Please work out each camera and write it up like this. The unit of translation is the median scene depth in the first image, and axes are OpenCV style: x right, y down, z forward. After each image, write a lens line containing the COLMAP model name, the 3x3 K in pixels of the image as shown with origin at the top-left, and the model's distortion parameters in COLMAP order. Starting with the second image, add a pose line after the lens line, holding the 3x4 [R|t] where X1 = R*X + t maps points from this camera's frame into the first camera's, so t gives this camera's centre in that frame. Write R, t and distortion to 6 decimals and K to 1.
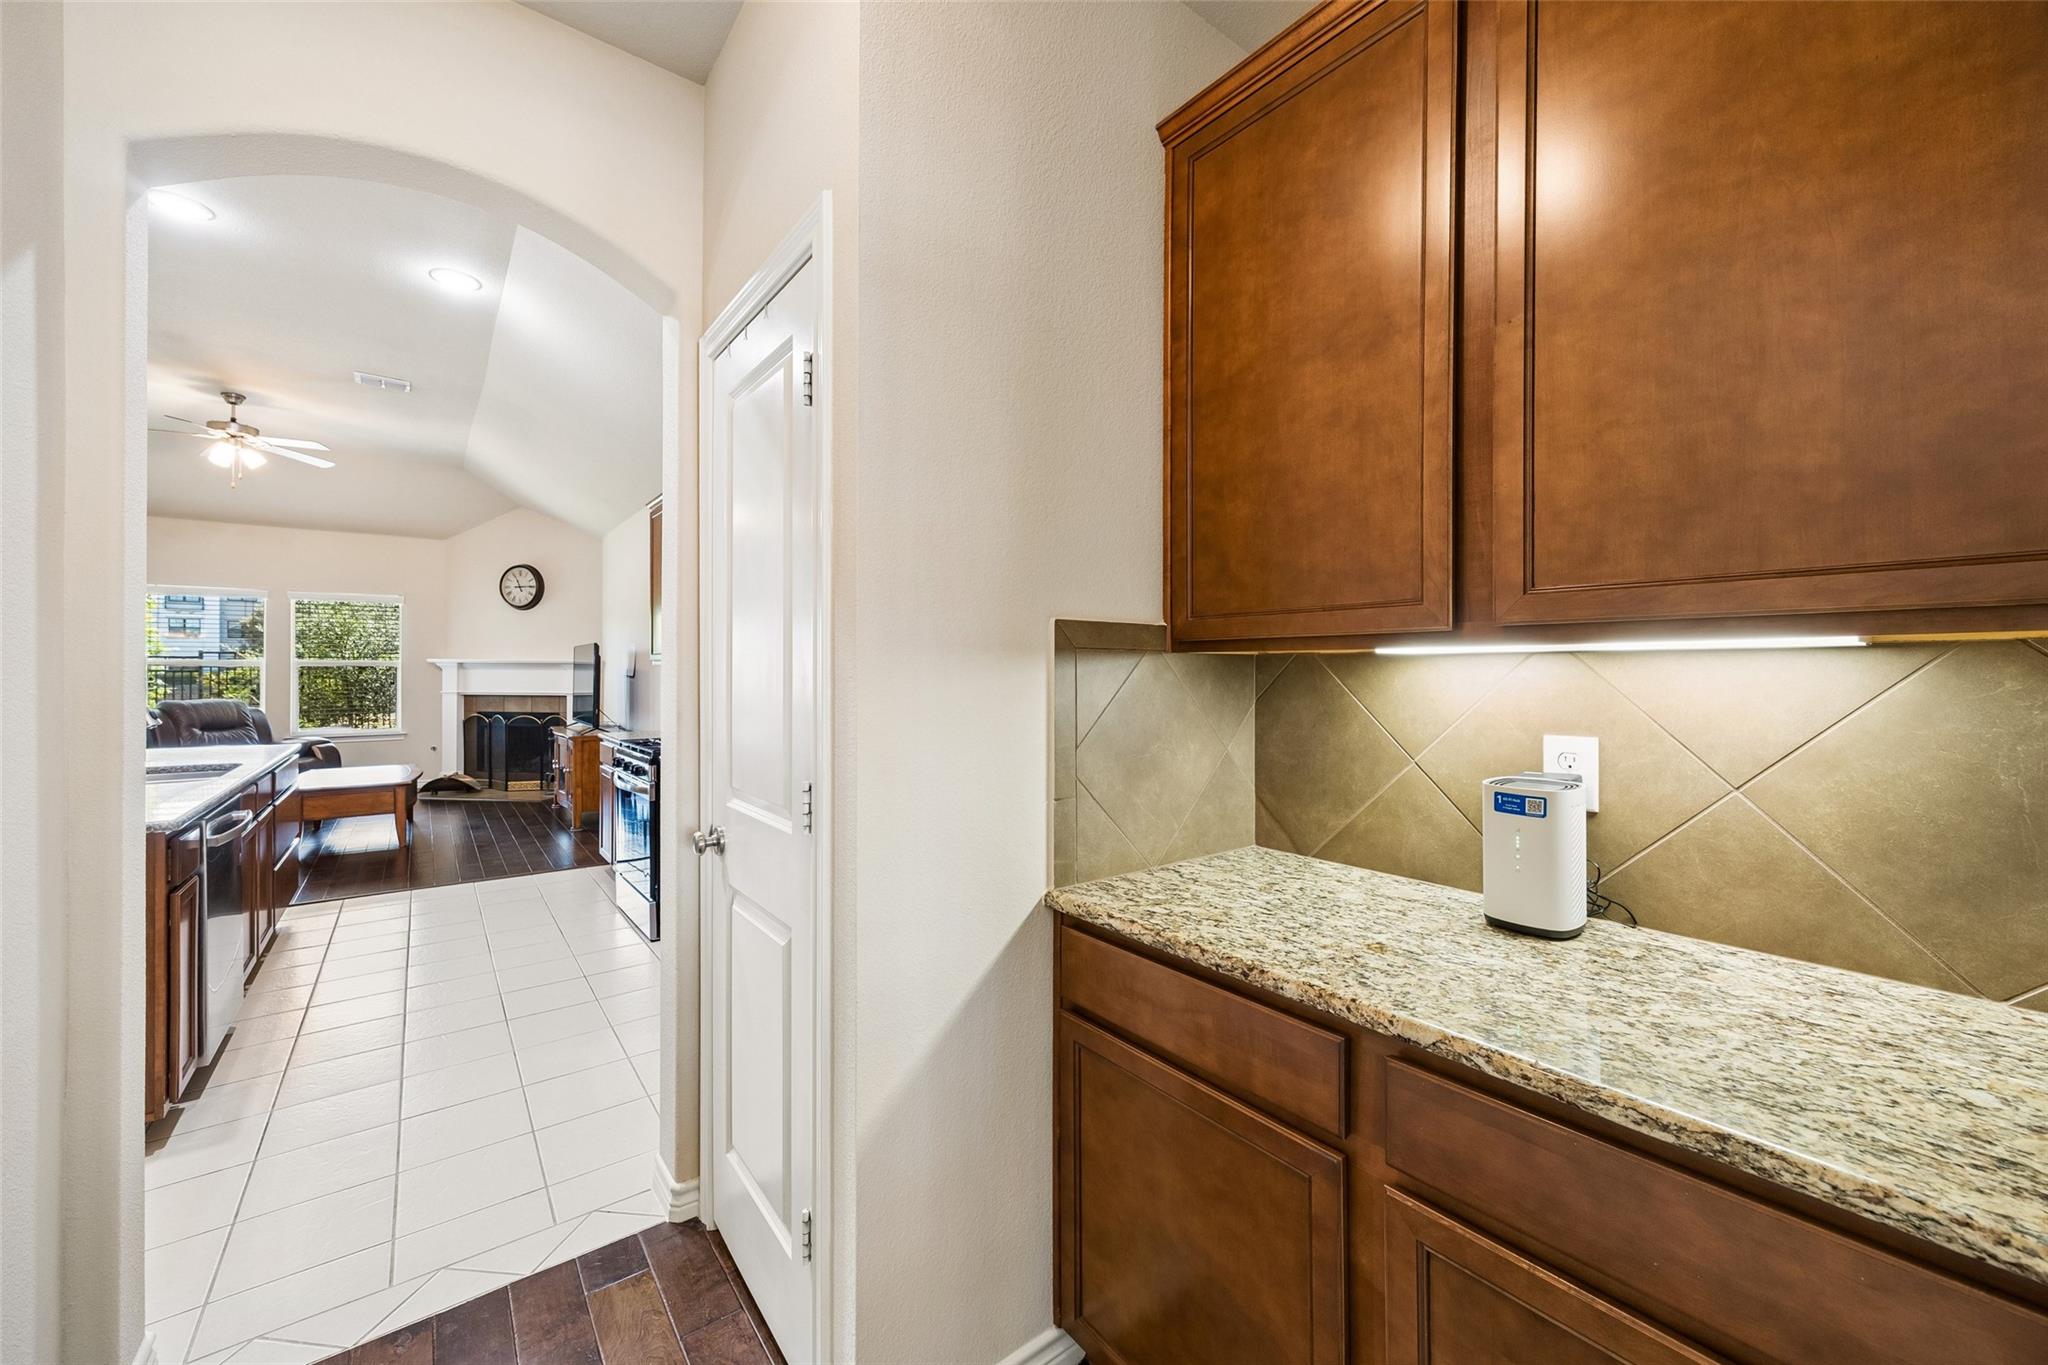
lens RADIAL K [[810.8, 0, 1024.1], [0, 810.8, 676.4], [0, 0, 1]] dist [-0.001198, 0.000050]
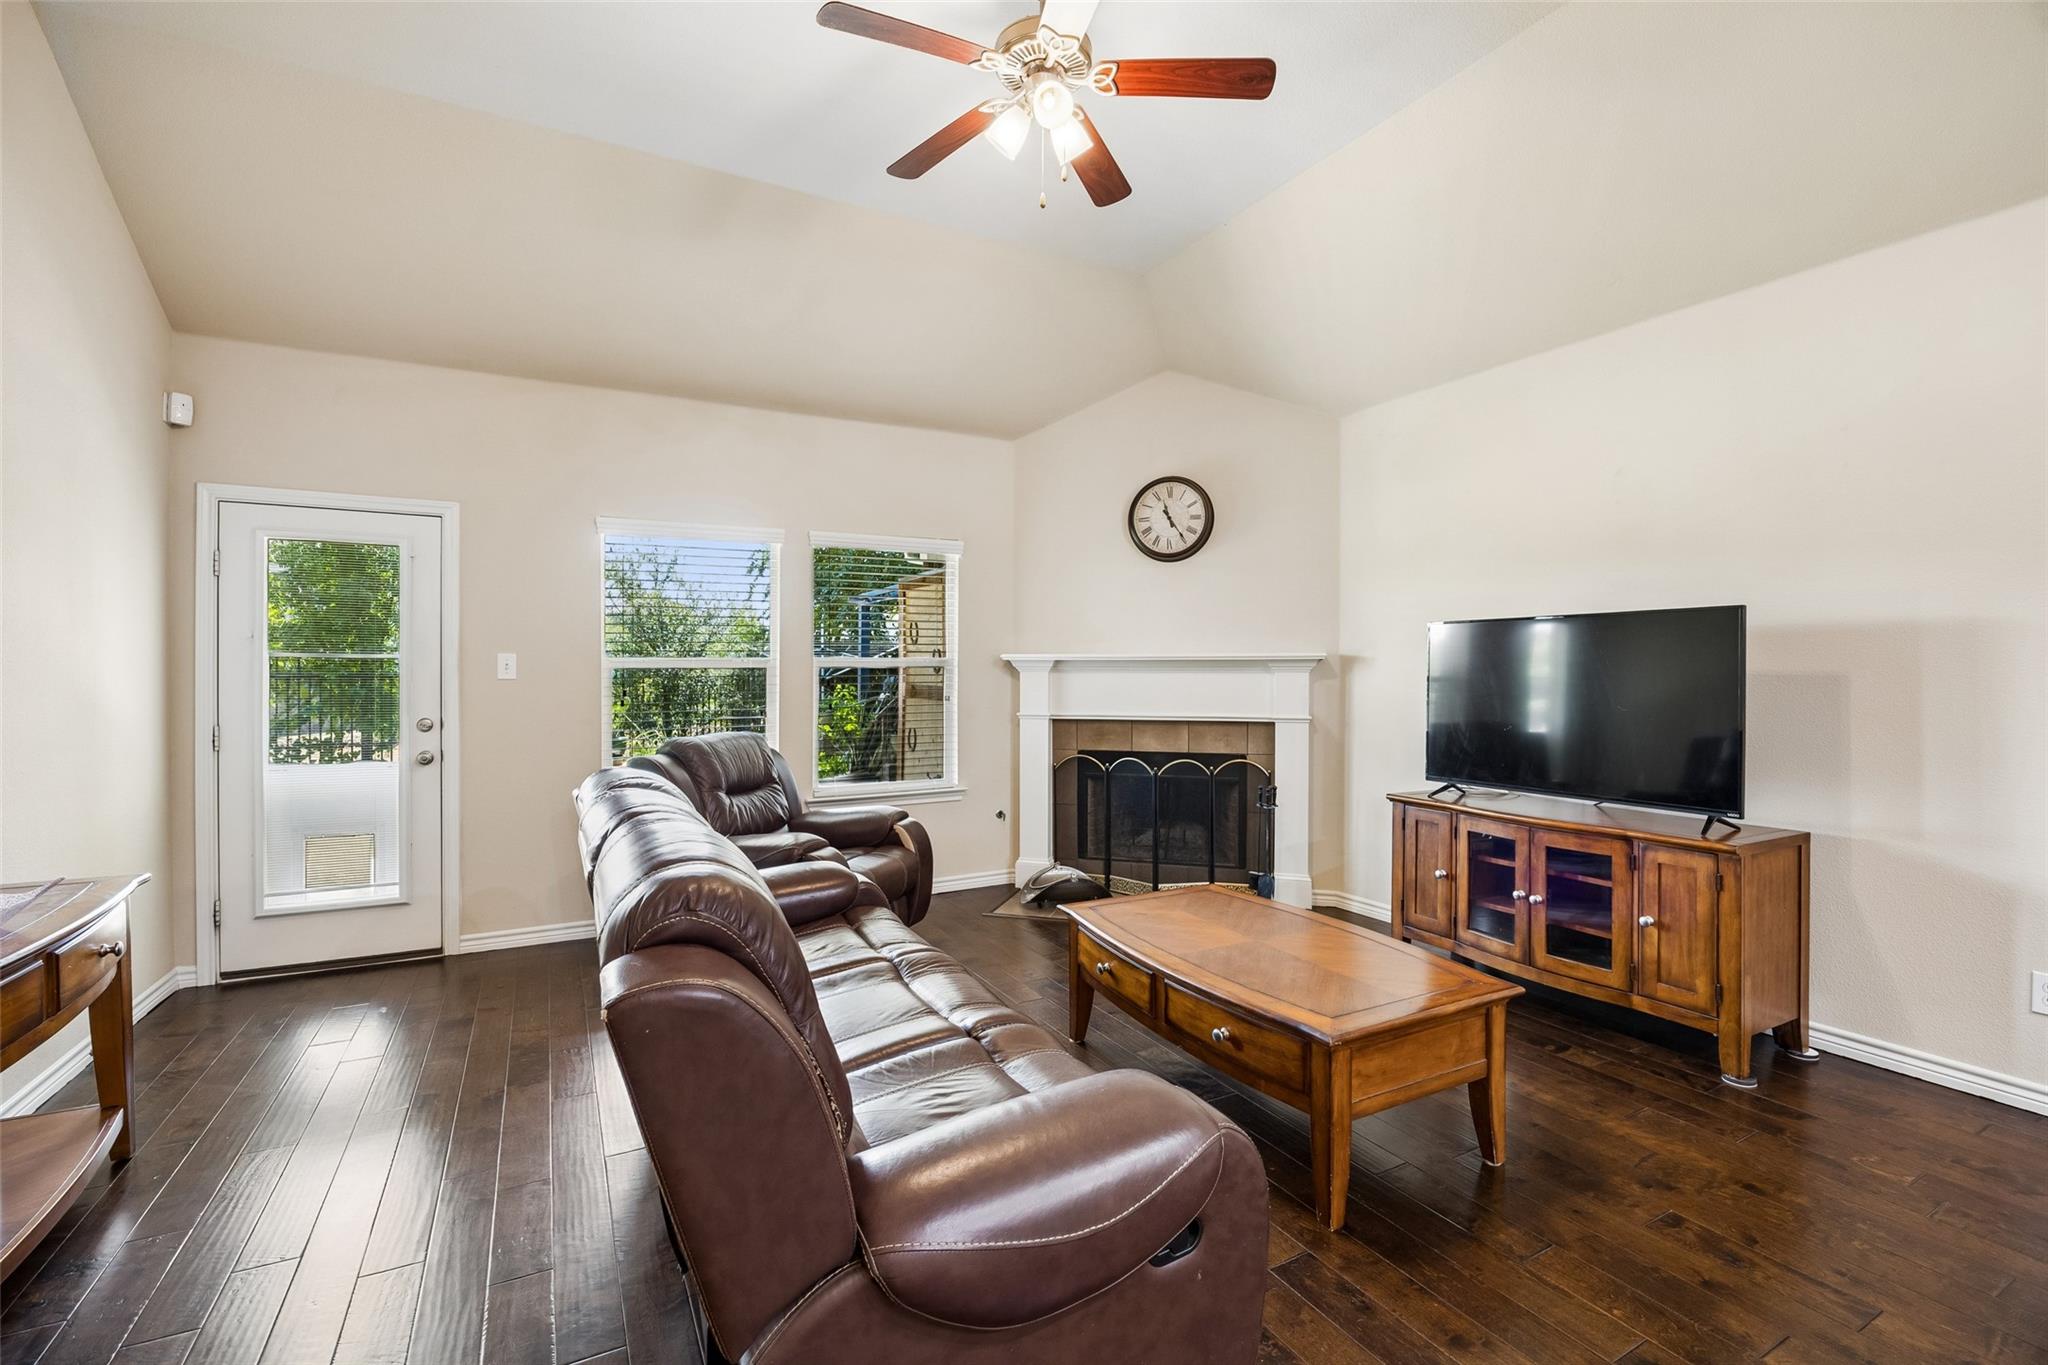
lens RADIAL K [[938.5, 0, 1026.7], [0, 938.5, 677.7], [0, 0, 1]] dist [0.000106, 0.000001]
pose [[0.988655, -0.000153, -0.150201, -0.621252], [0.001032, 0.999983, 0.005777, -0.009069], [0.150198, -0.005866, 0.988639, 0.372241]]
